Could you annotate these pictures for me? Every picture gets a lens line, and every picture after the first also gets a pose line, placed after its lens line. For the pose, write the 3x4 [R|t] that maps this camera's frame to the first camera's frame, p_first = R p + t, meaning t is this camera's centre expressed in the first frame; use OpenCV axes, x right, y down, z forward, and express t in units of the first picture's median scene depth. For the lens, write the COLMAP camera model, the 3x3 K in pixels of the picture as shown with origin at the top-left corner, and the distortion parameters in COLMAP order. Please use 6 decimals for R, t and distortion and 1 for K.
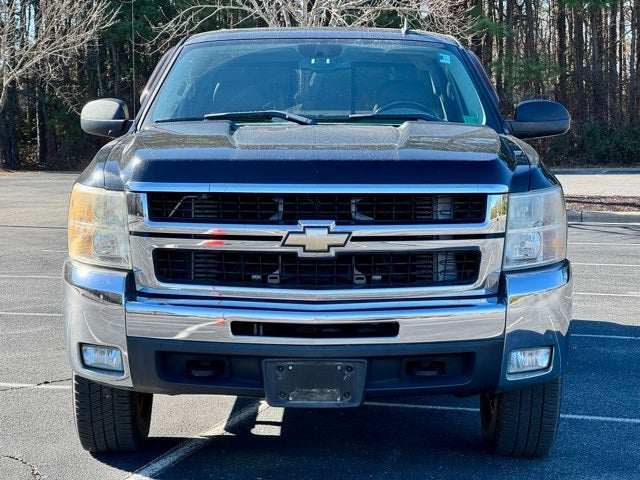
lens RADIAL K [[1422.9, 0, 319.4], [0, 1422.9, 240.0], [0, 0, 1]] dist [0.009853, 0.000000]
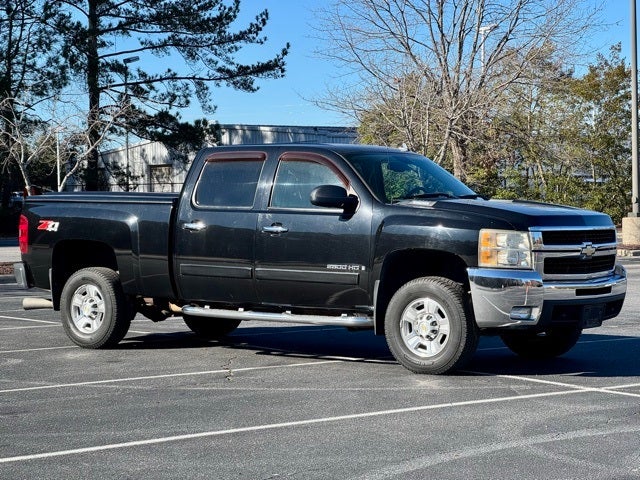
lens RADIAL K [[1422.9, 0, 319.5], [0, 1422.9, 240.0], [0, 0, 1]] dist [0.009853, 0.000000]
pose [[0.647364, -0.022179, 0.761859, -1.944284], [0.067162, 0.997348, -0.028034, 0.016559], [-0.759216, 0.069316, 0.647136, -0.113944]]
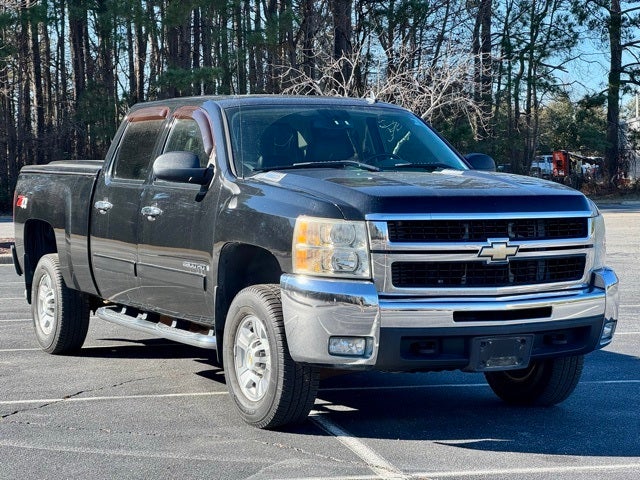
lens RADIAL K [[1422.9, 0, 321.1], [0, 1422.9, 240.0], [0, 0, 1]] dist [0.009853, 0.000000]
pose [[0.904224, -0.026477, 0.426237, -0.761020], [0.041392, 0.998811, -0.025766, 0.017299], [-0.425048, 0.040941, 0.904244, -0.205230]]
